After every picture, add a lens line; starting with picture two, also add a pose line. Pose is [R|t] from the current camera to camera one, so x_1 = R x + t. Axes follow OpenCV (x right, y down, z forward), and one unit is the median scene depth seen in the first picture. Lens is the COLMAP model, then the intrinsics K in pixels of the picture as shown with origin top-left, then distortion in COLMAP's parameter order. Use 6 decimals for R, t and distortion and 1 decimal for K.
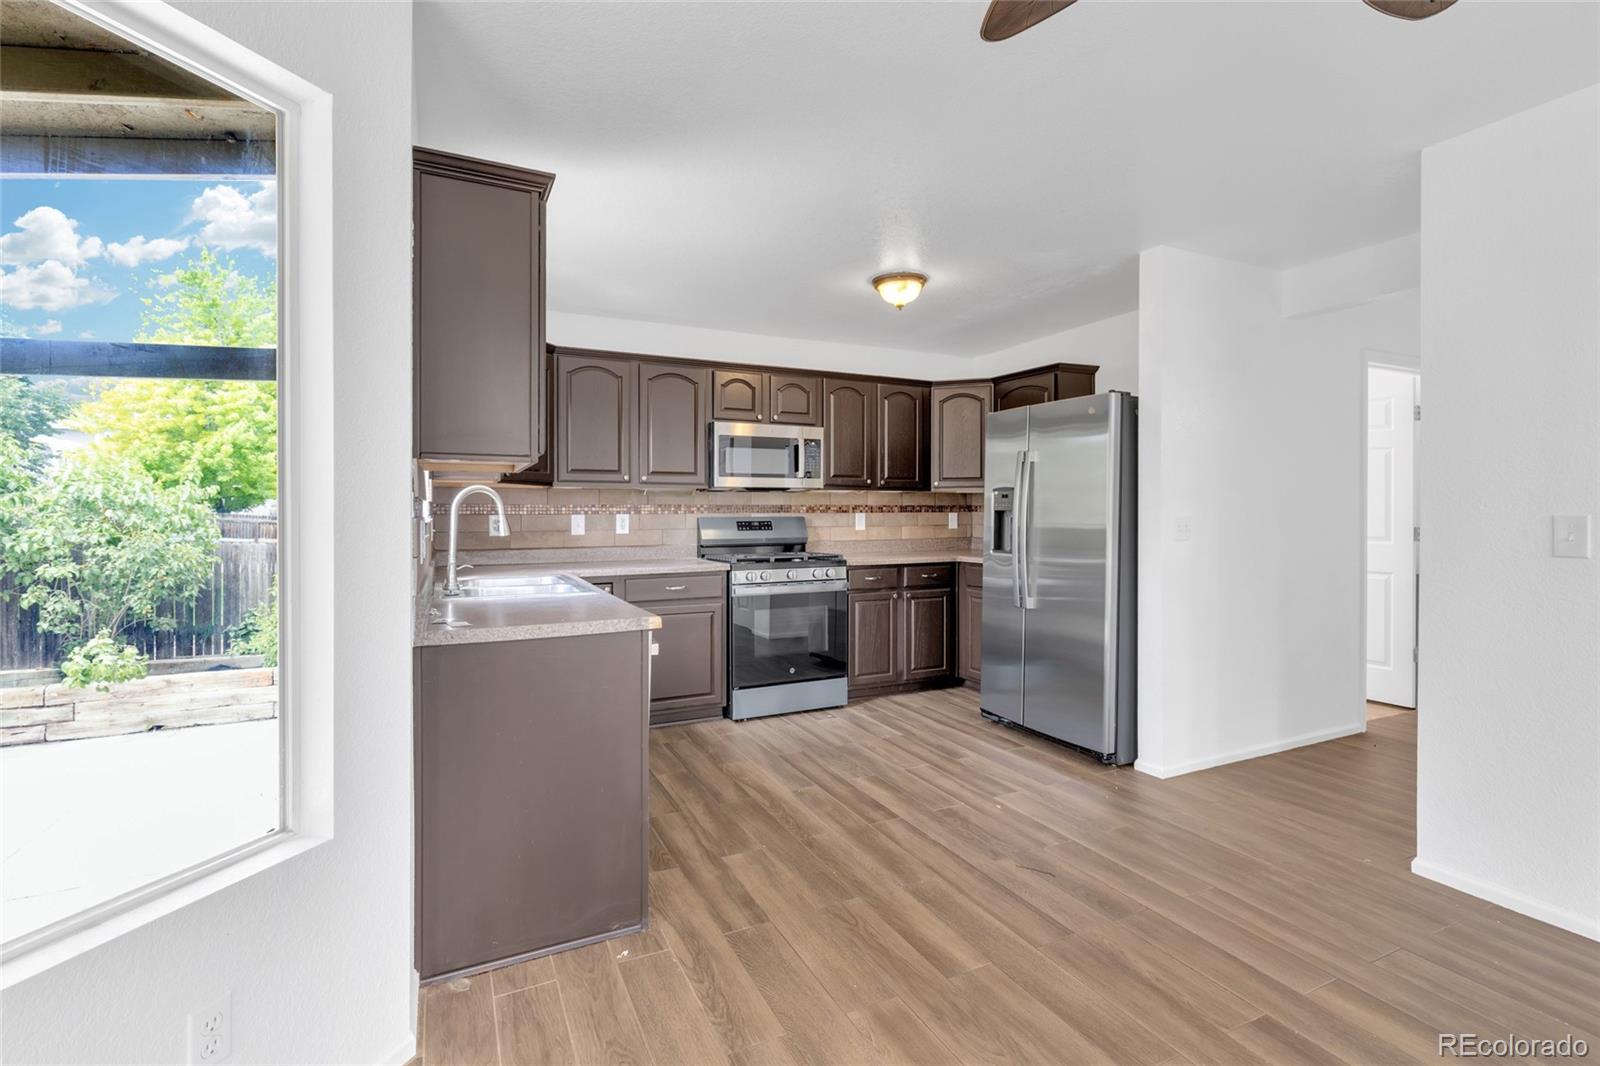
lens RADIAL K [[737.4, 0, 810.7], [0, 737.4, 513.5], [0, 0, 1]] dist [0.005386, -0.000346]
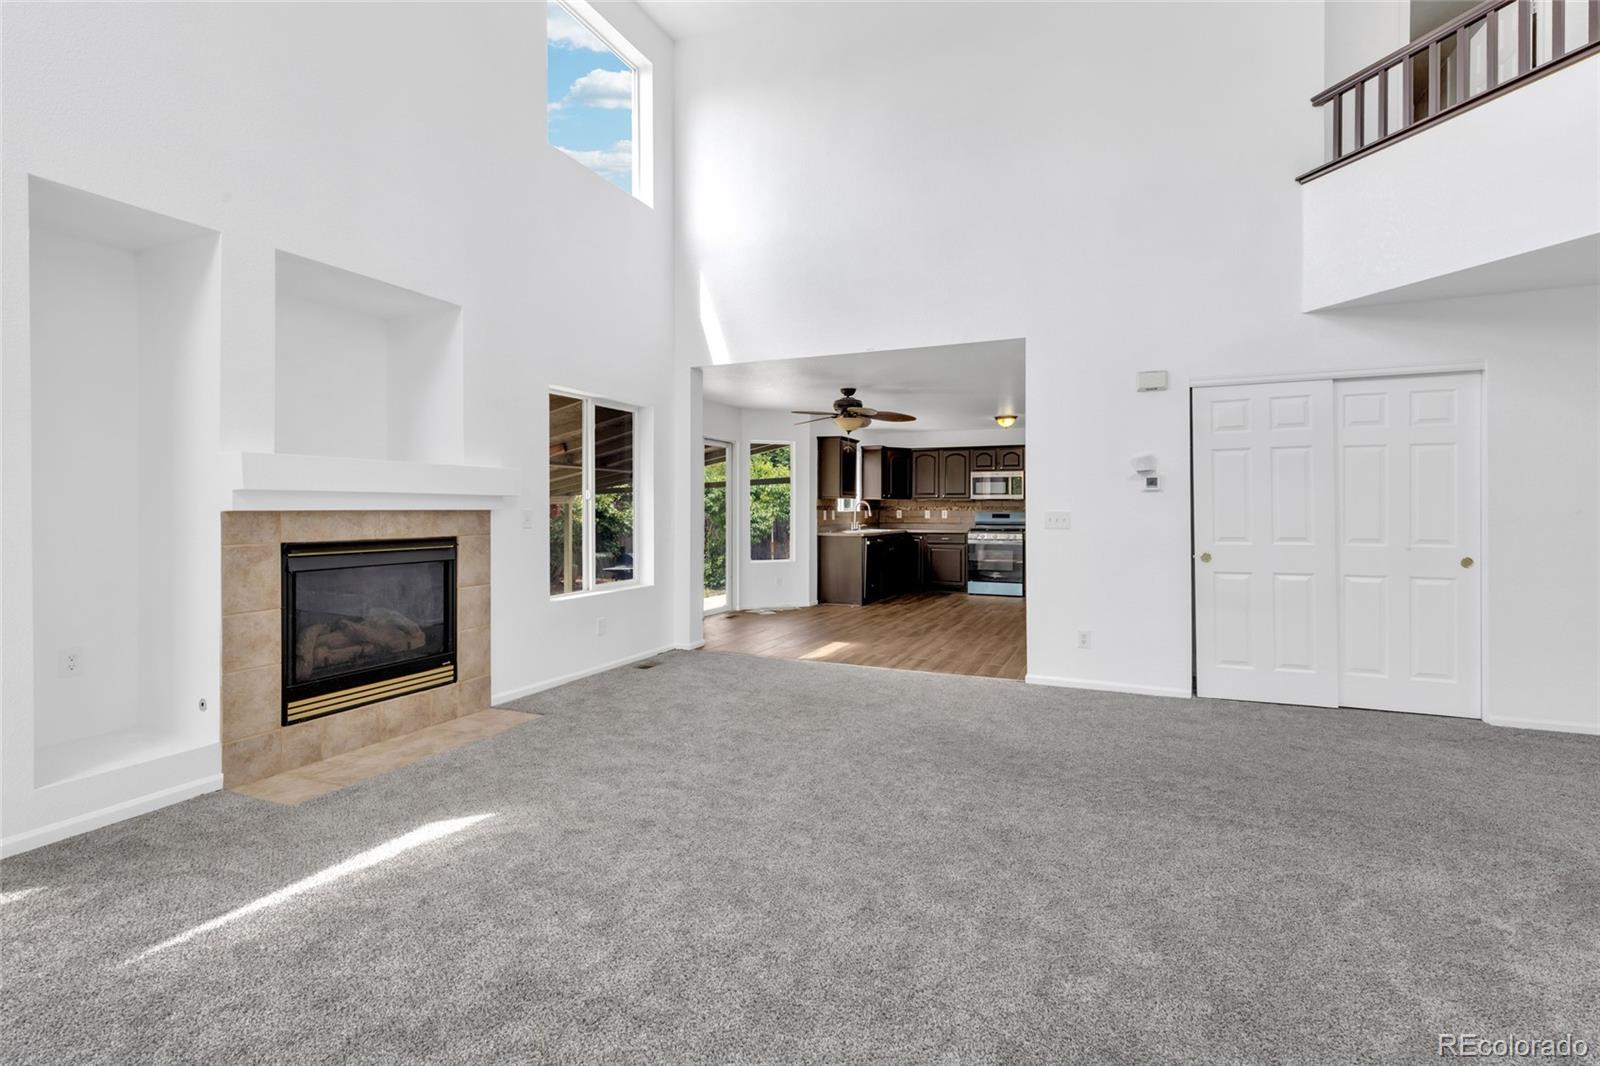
lens RADIAL K [[737.4, 0, 810.7], [0, 737.4, 513.5], [0, 0, 1]] dist [0.005386, -0.000346]
pose [[0.649424, 0.008244, -0.760382, 1.748955], [-0.007164, 0.999963, 0.004722, 0.003838], [0.760393, 0.002380, 0.649459, -1.237652]]
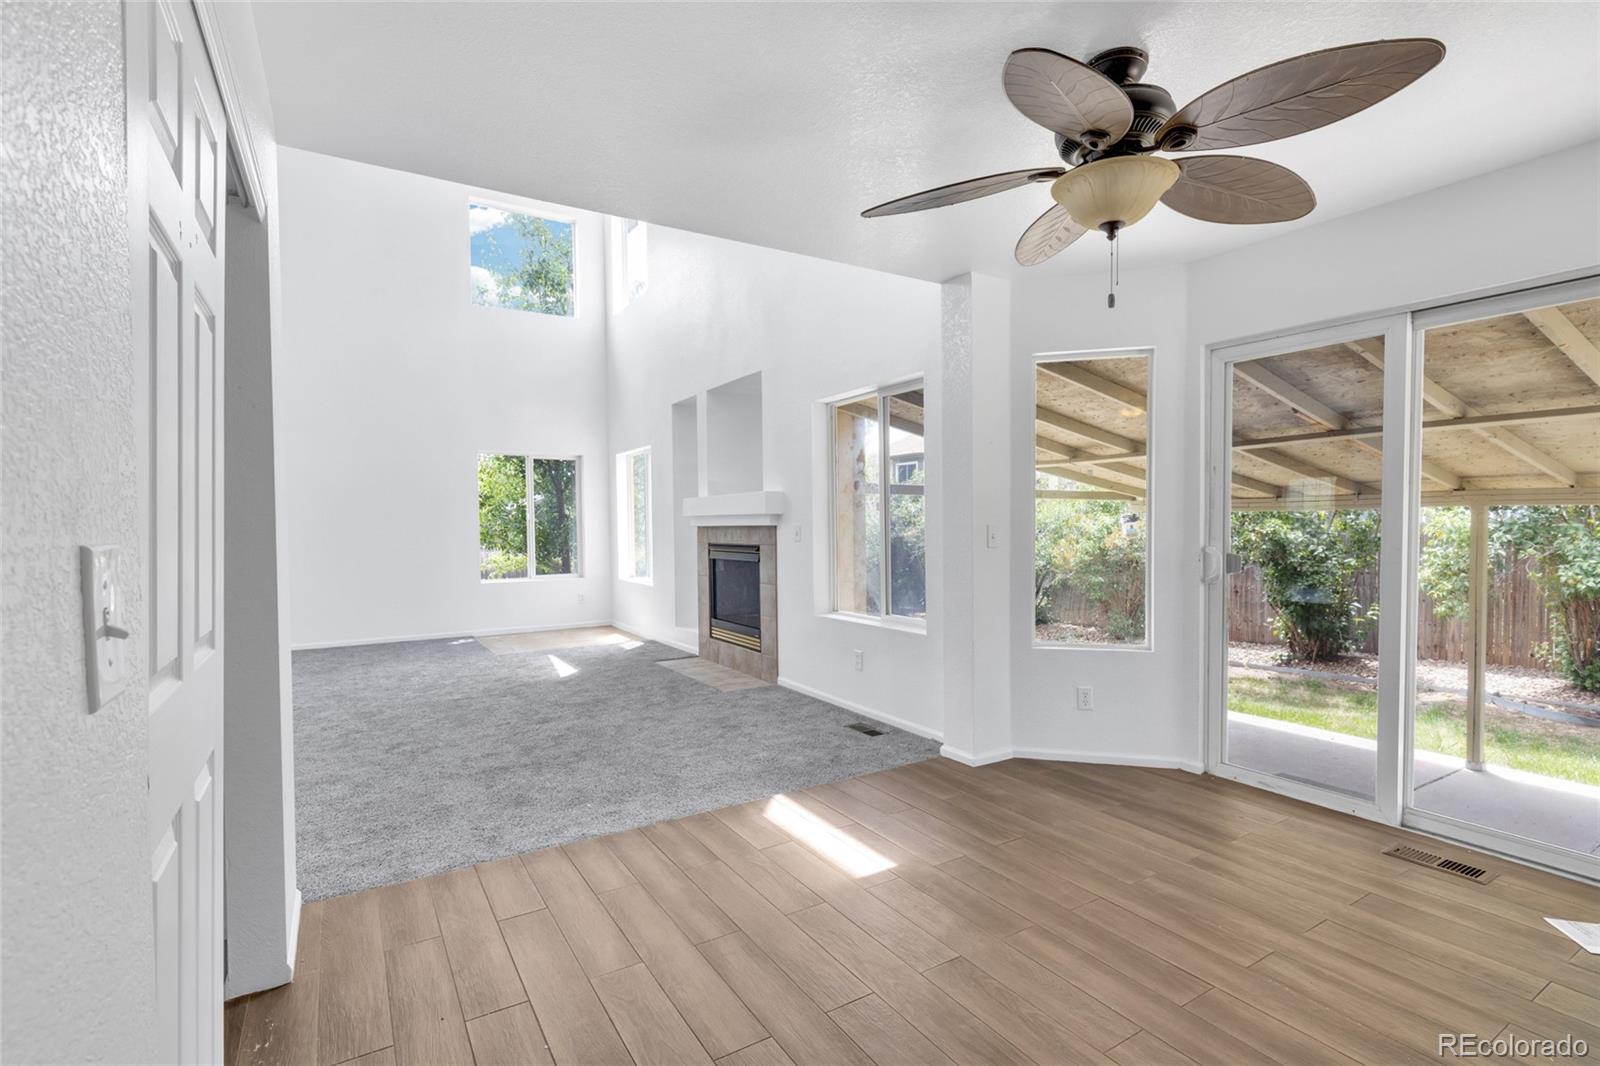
lens RADIAL K [[747.7, 0, 802.9], [0, 747.7, 558.4], [0, 0, 1]] dist [0.002731, -0.000043]
pose [[-0.995599, 0.017584, -0.092050, 0.486962], [0.012844, 0.998573, 0.051837, -0.004426], [0.092831, 0.050427, -0.994404, 0.784444]]
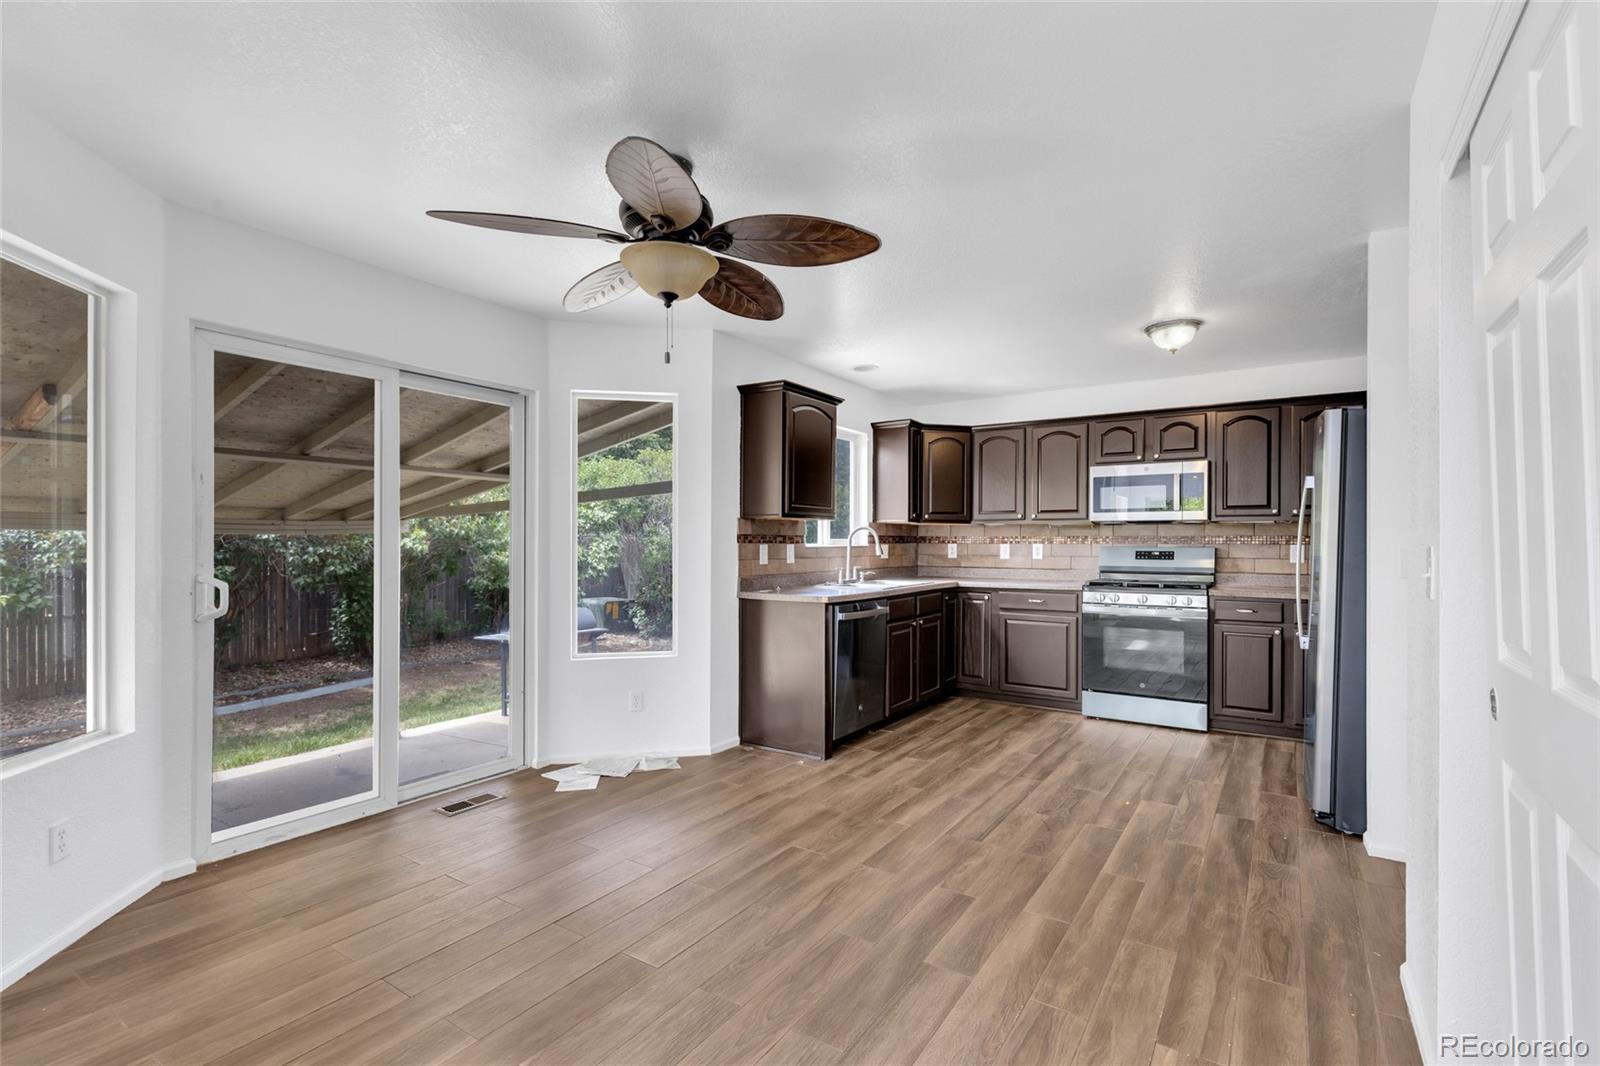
lens RADIAL K [[724.2, 0, 799.7], [0, 724.2, 544.3], [0, 0, 1]] dist [0.000399, -0.000185]
pose [[0.502442, 0.005753, -0.864592, 0.830737], [-0.006210, 0.999976, 0.003045, 0.000379], [0.864589, 0.003840, 0.502465, 0.005451]]
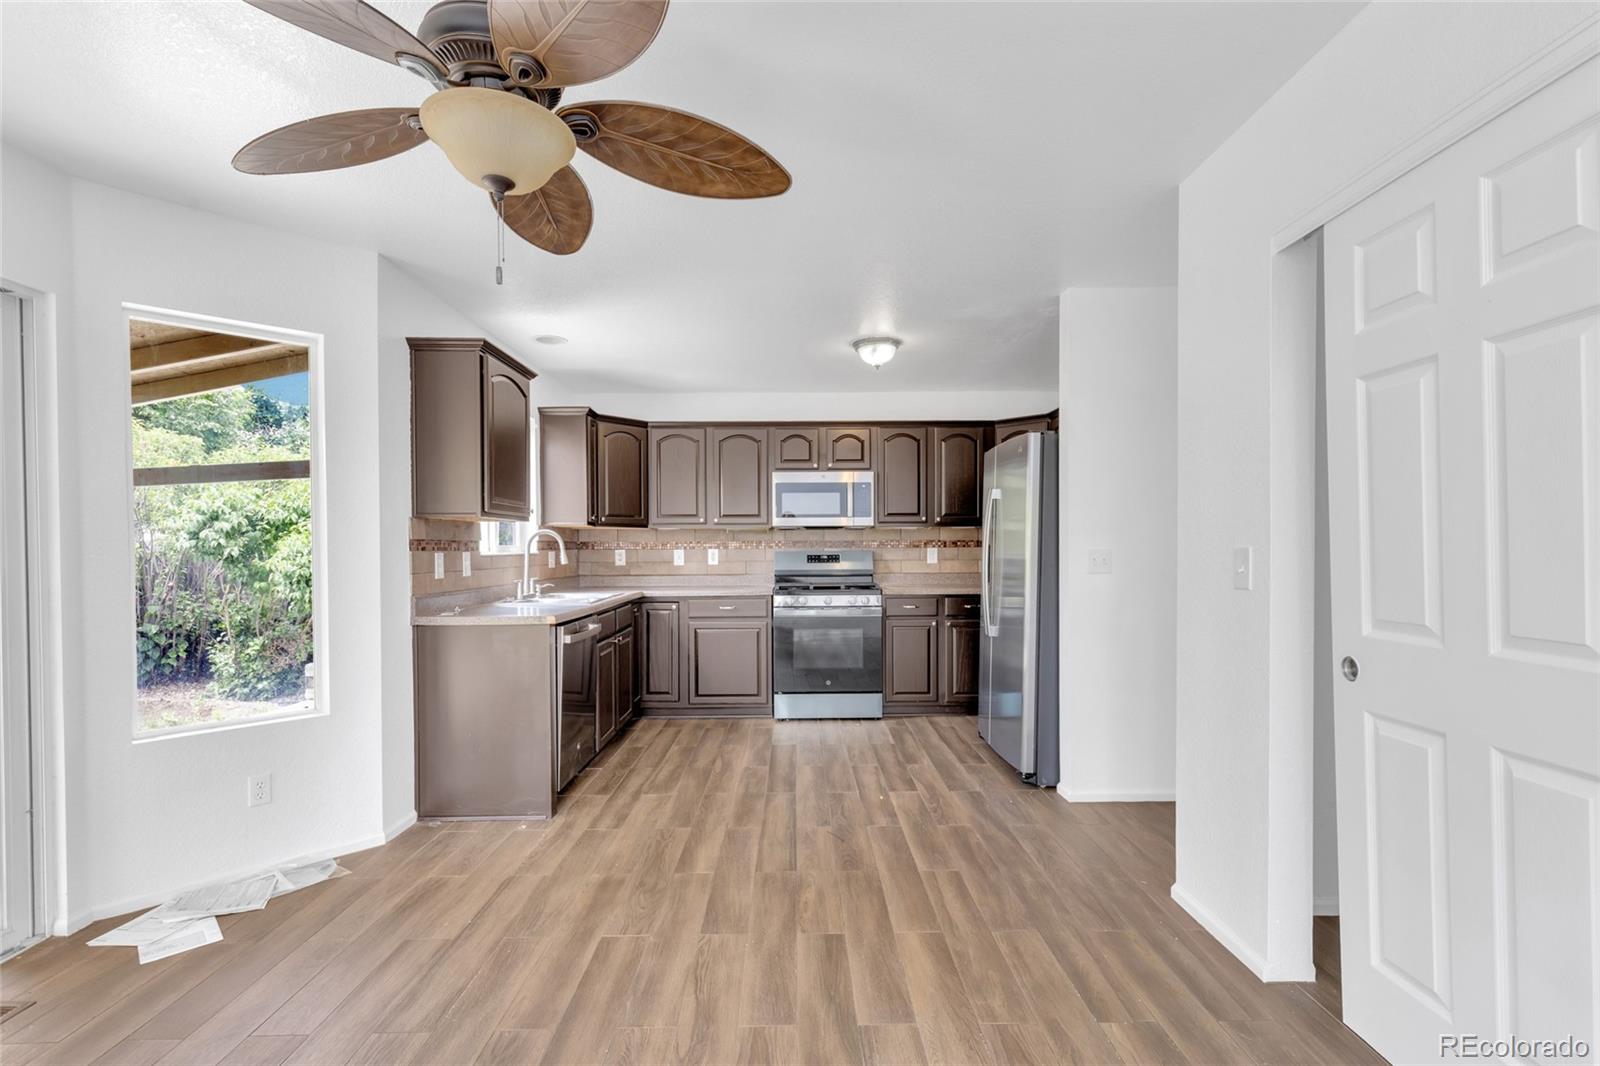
lens RADIAL K [[747.7, 0, 802.9], [0, 747.7, 558.4], [0, 0, 1]] dist [0.002731, -0.000043]
pose [[0.902704, 0.002928, -0.430253, 0.564325], [0.002564, 0.999922, 0.012183, 0.002169], [0.430255, -0.012101, 0.902626, -0.104913]]
